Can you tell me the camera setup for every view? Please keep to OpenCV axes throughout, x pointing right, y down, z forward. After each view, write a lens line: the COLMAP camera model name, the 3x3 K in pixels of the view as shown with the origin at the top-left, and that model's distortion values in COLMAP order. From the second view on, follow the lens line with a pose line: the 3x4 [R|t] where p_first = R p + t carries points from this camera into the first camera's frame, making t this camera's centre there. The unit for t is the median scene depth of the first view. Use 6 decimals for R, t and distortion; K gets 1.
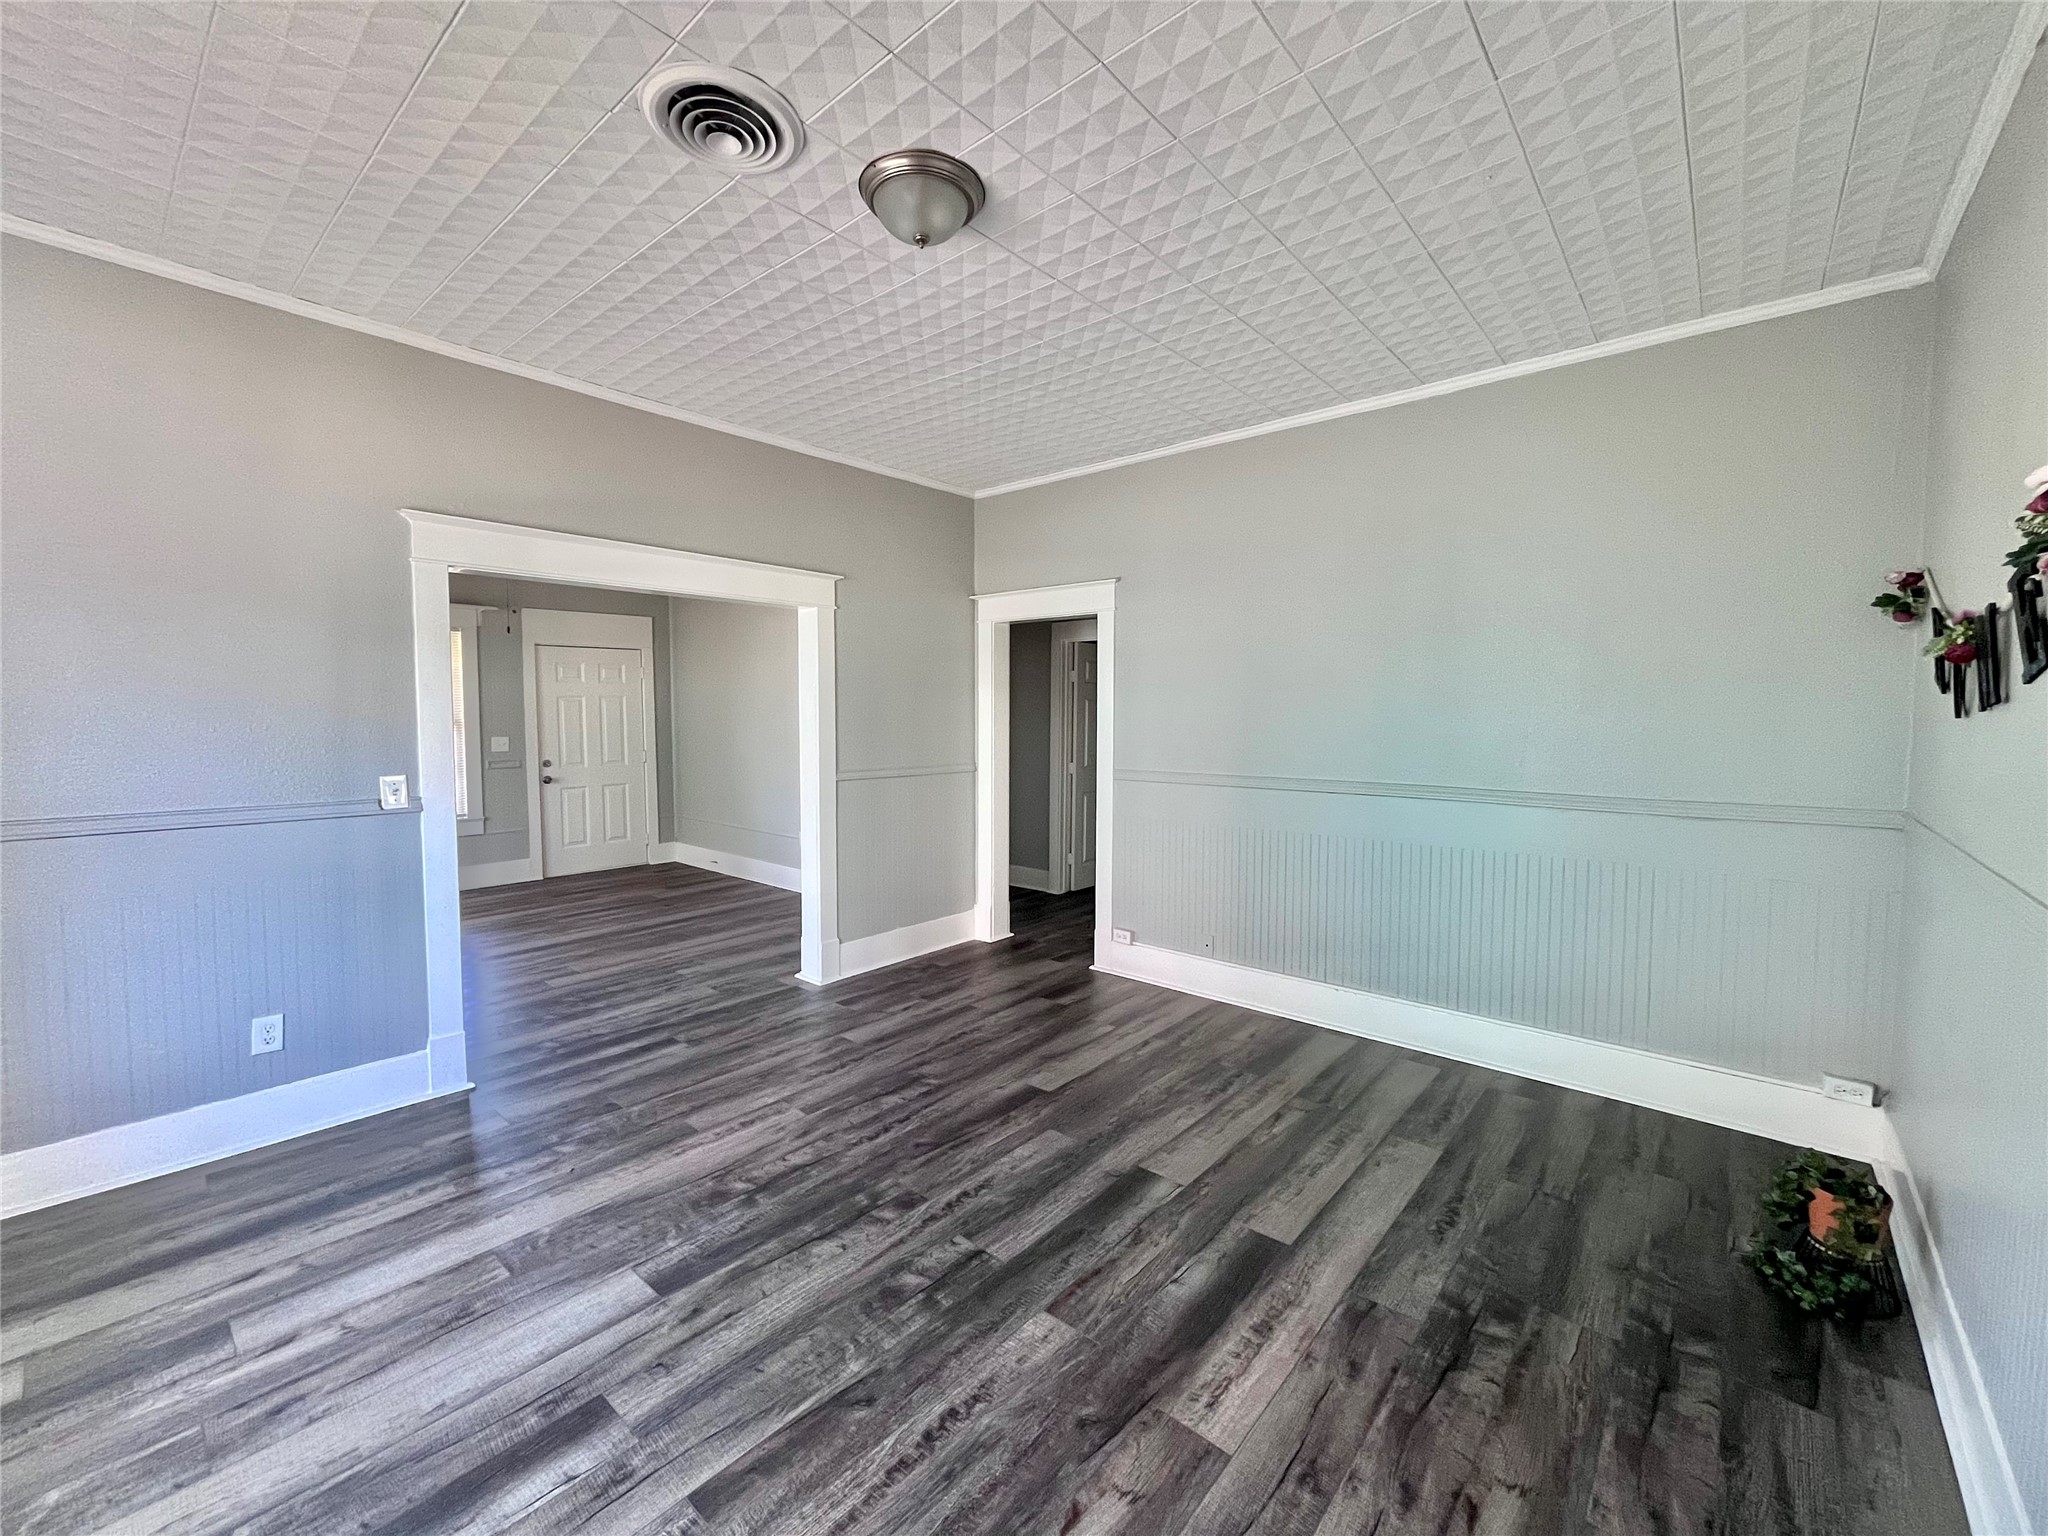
lens RADIAL K [[830.4, 0, 1029.4], [0, 830.4, 758.1], [0, 0, 1]] dist [0.000381, -0.000892]
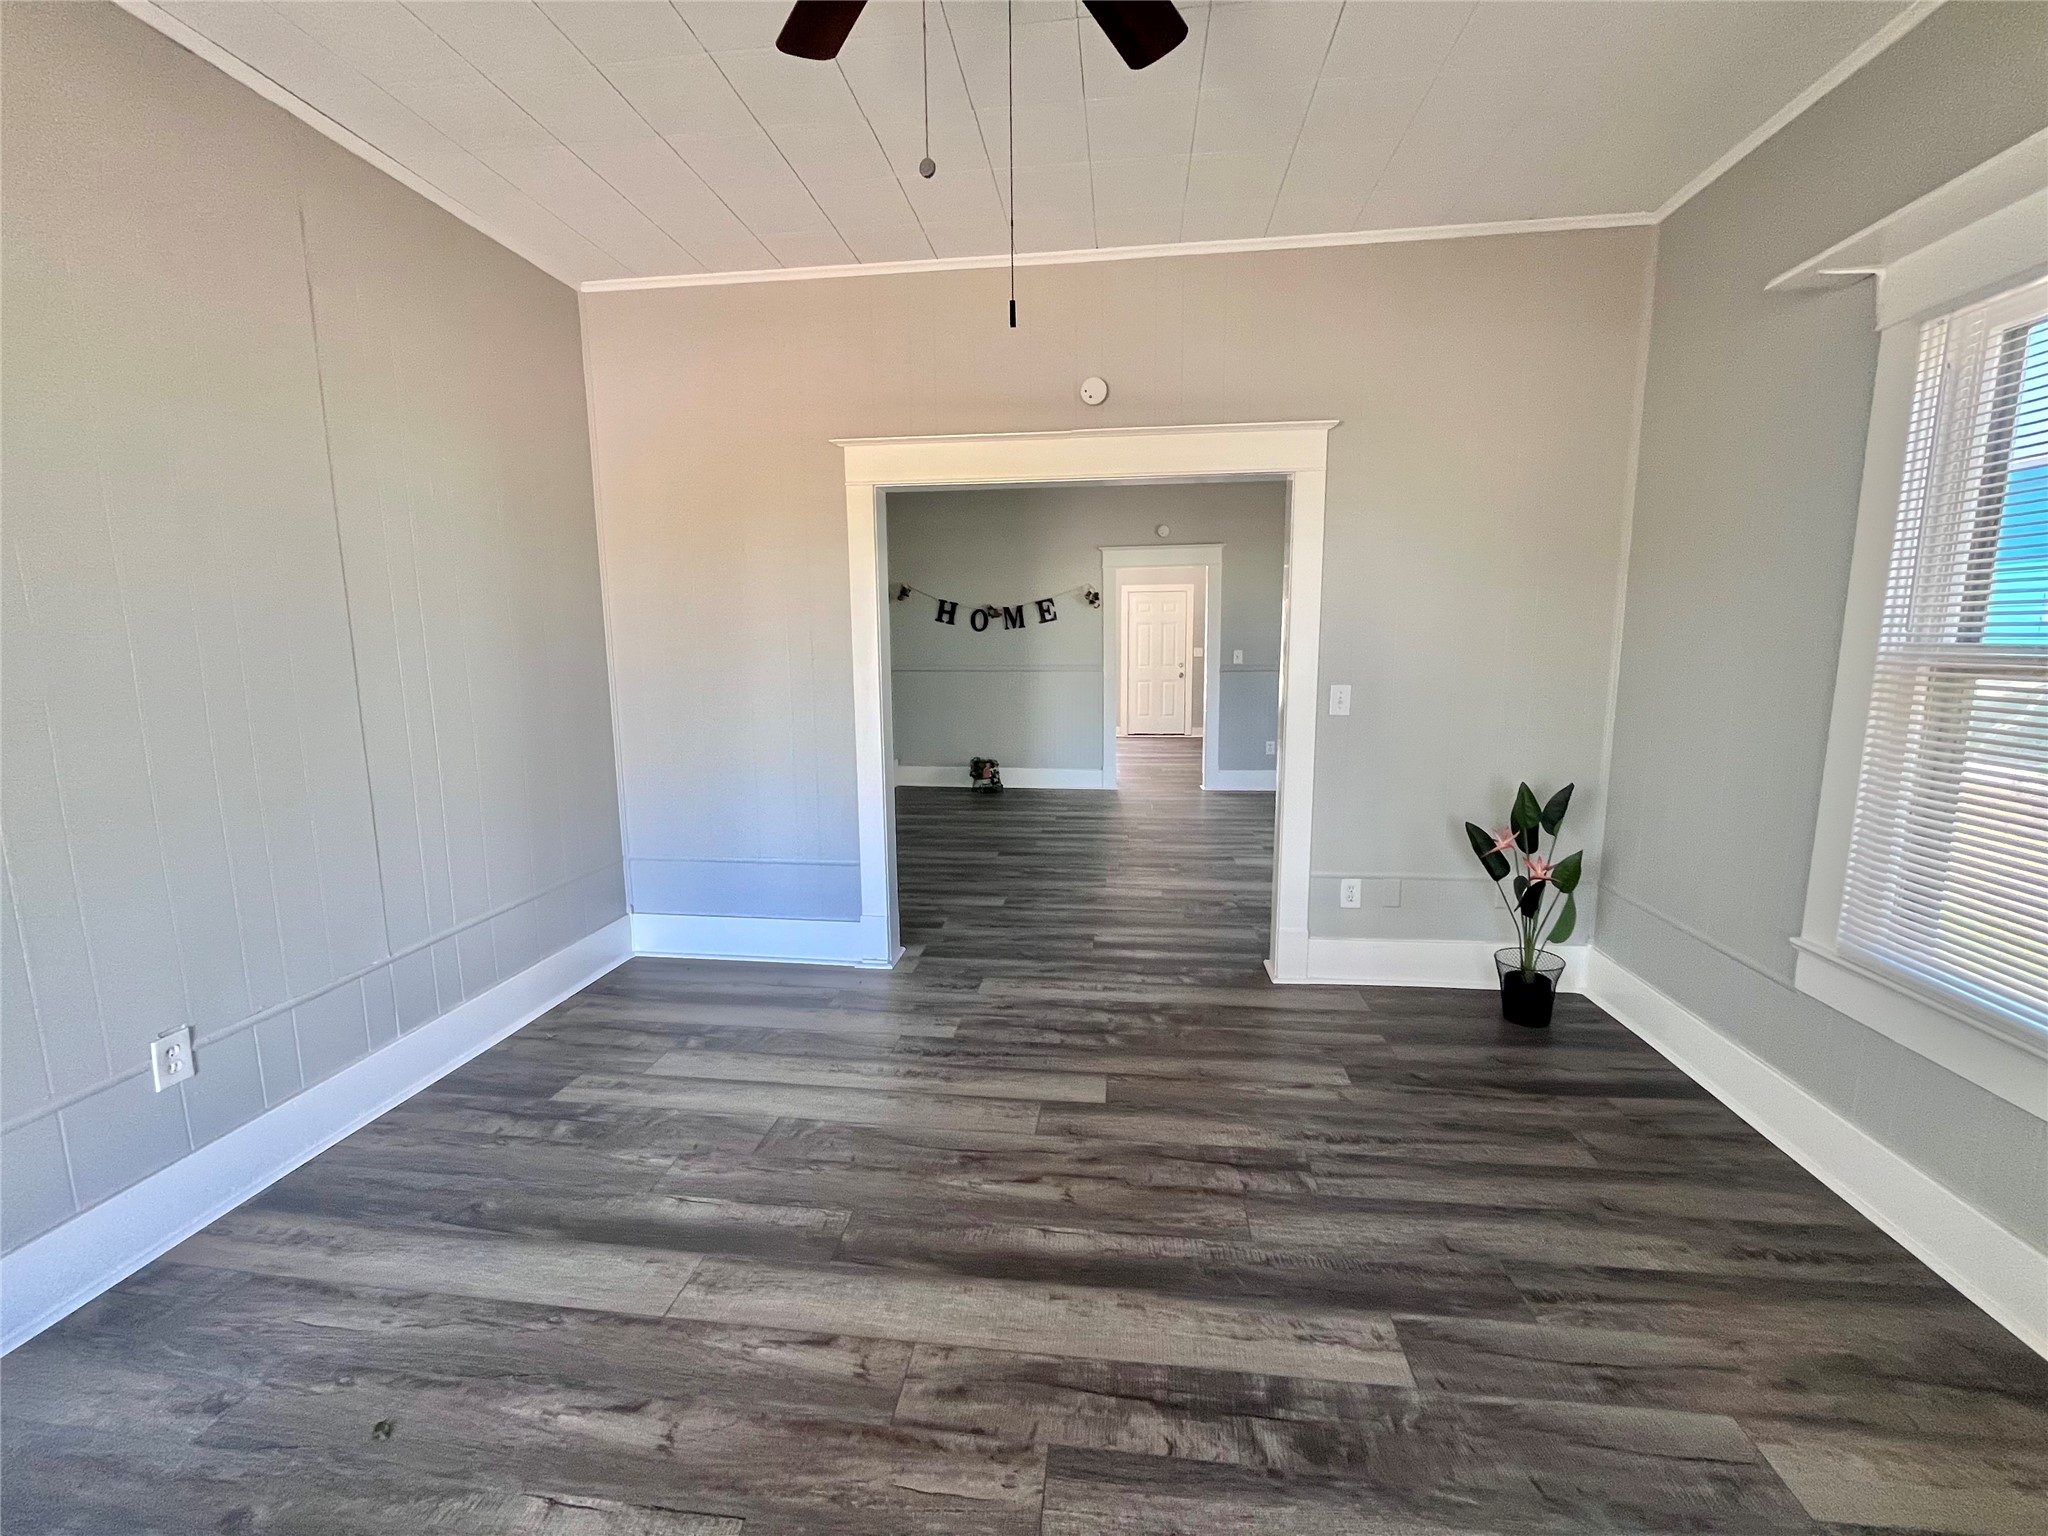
lens RADIAL K [[830.4, 0, 1027.0], [0, 830.4, 756.5], [0, 0, 1]] dist [0.000381, -0.000892]
pose [[-0.557730, -0.114849, 0.822038, -1.592804], [0.054694, 0.983143, 0.174465, -0.098038], [-0.828218, 0.142265, -0.542047, 2.121902]]
